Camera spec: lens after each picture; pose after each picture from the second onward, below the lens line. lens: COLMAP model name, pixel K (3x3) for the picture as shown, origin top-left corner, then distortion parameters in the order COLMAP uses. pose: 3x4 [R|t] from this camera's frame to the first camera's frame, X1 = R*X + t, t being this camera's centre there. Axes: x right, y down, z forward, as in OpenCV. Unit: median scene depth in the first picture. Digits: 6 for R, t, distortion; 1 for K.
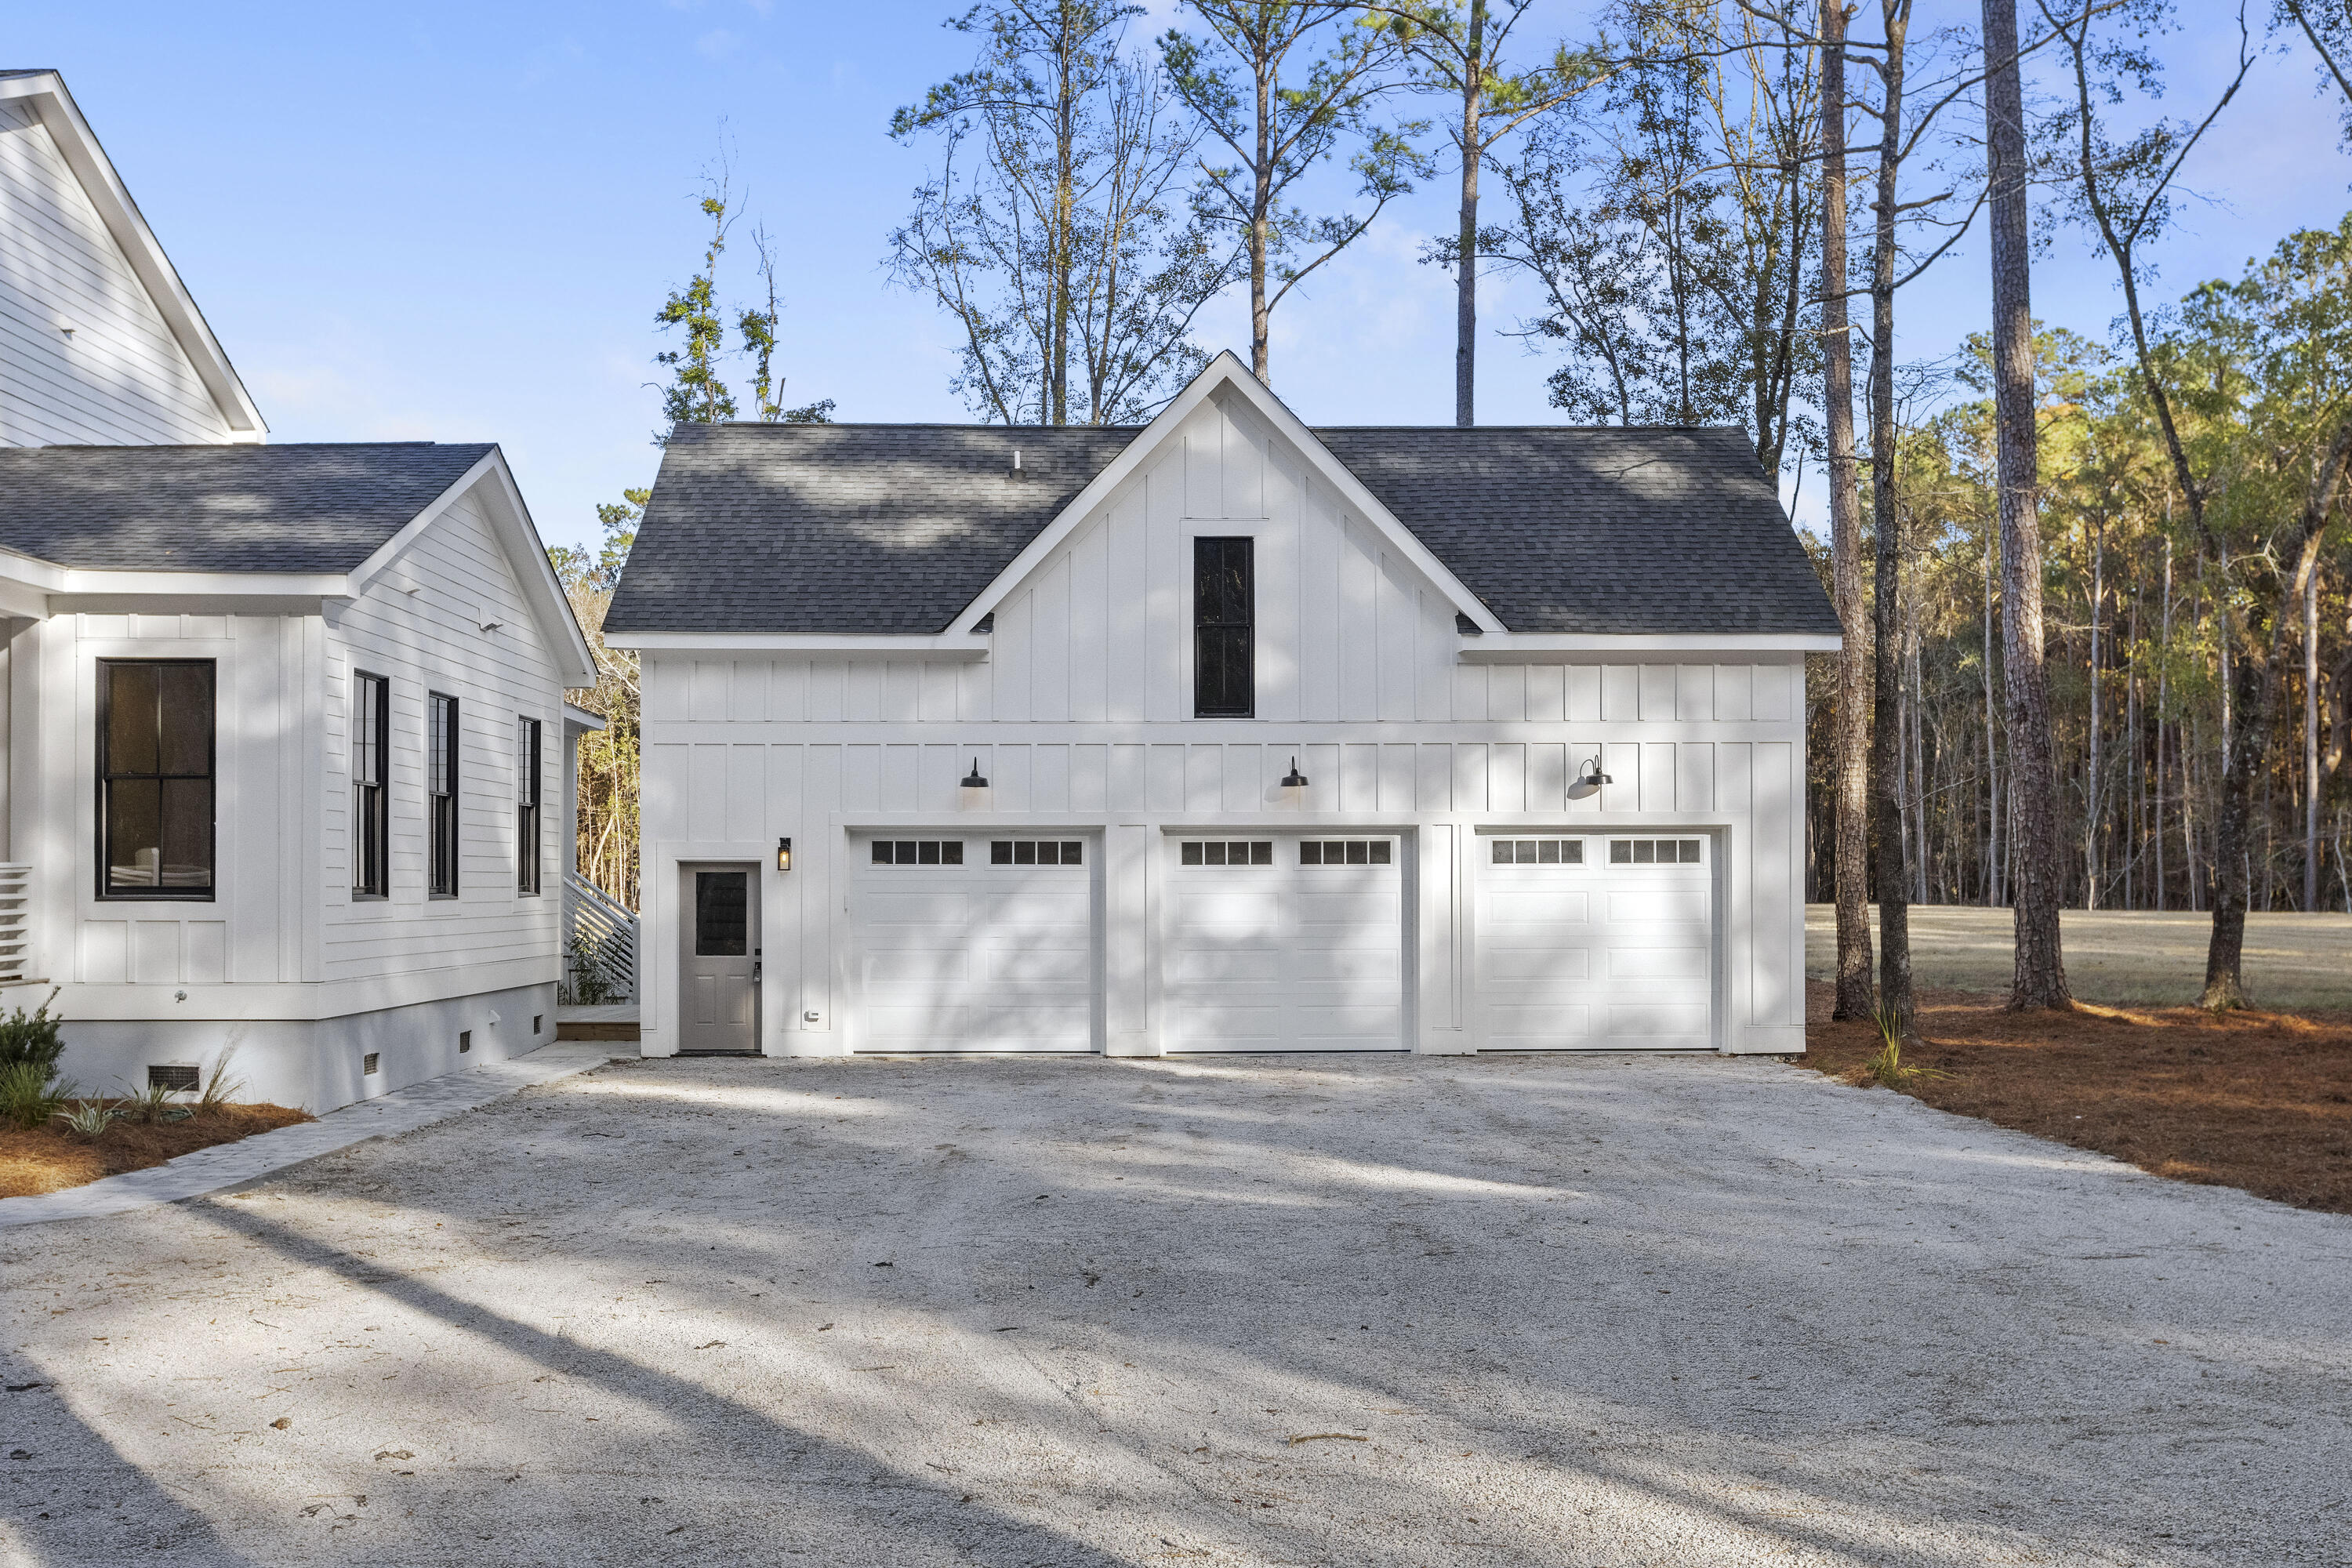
lens RADIAL K [[2317.3, 0, 1177.4], [0, 2317.3, 841.9], [0, 0, 1]] dist [0.009318, 0.018433]
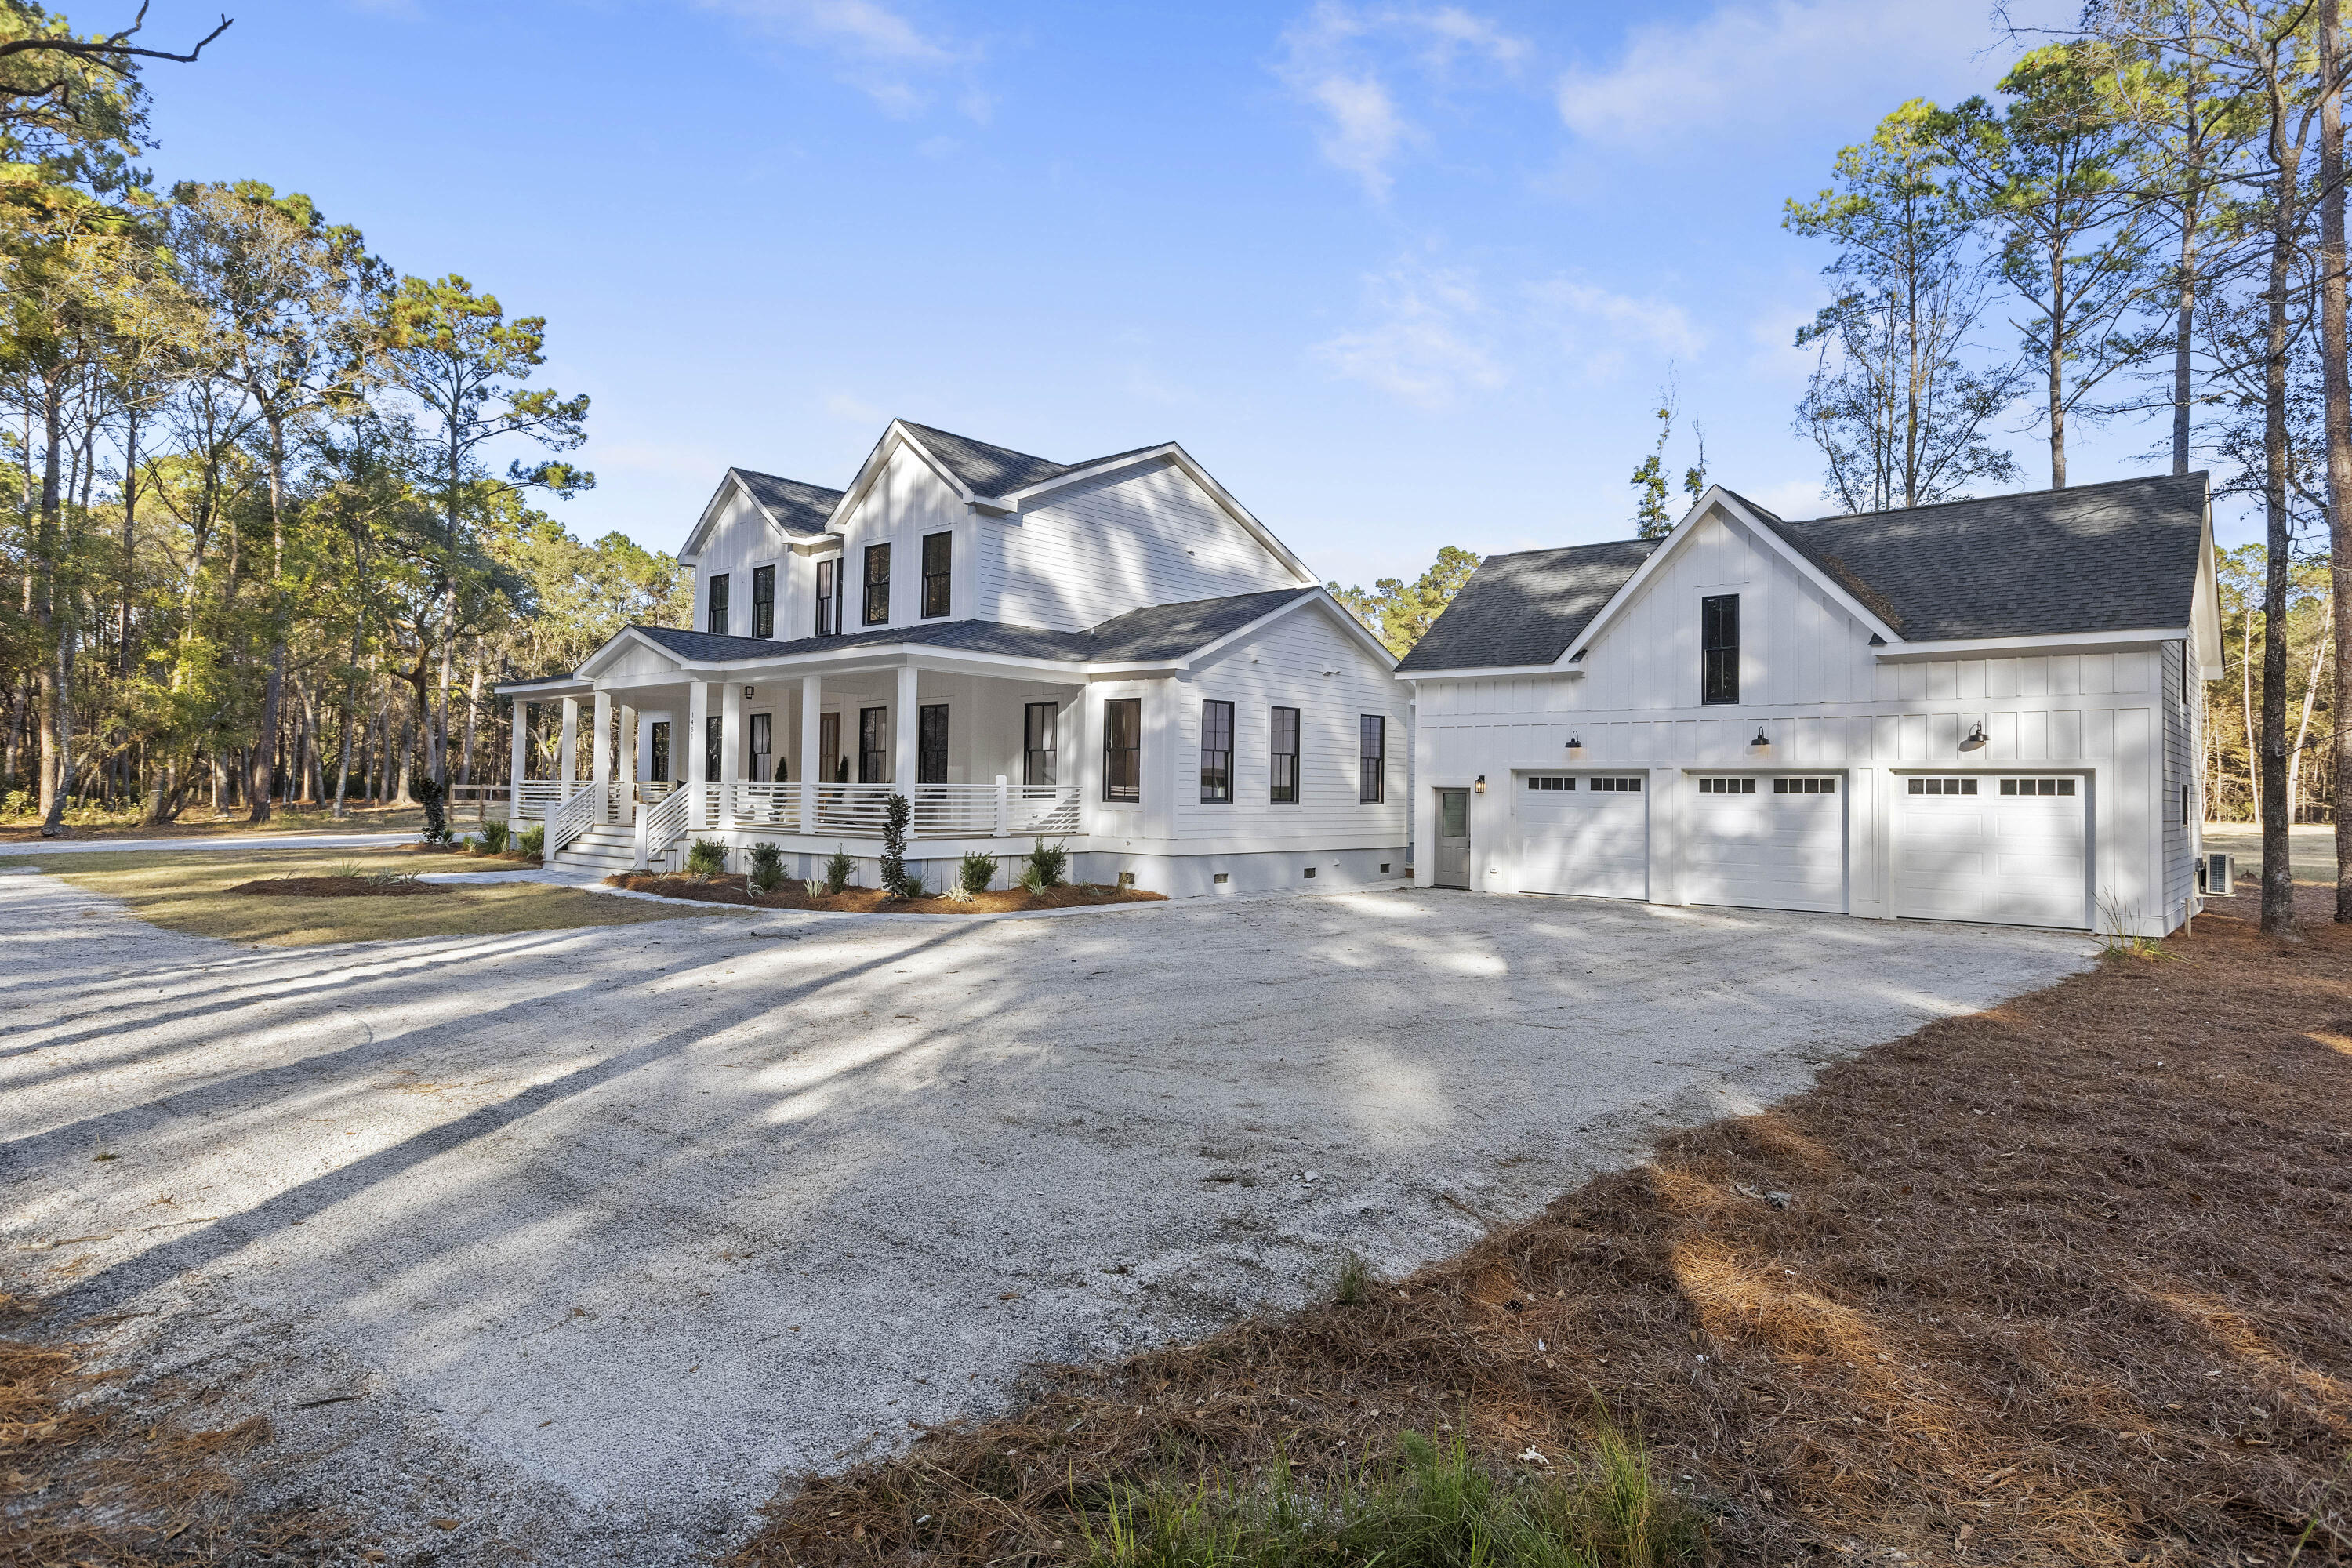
lens RADIAL K [[1302.6, 0, 1176.0], [0, 1302.6, 784.0], [0, 0, 1]] dist [-0.002346, -0.000932]
pose [[0.732420, 0.008482, -0.680800, 0.367158], [-0.002858, 0.999952, 0.009383, -0.003911], [0.680847, -0.004927, 0.732409, 0.050238]]
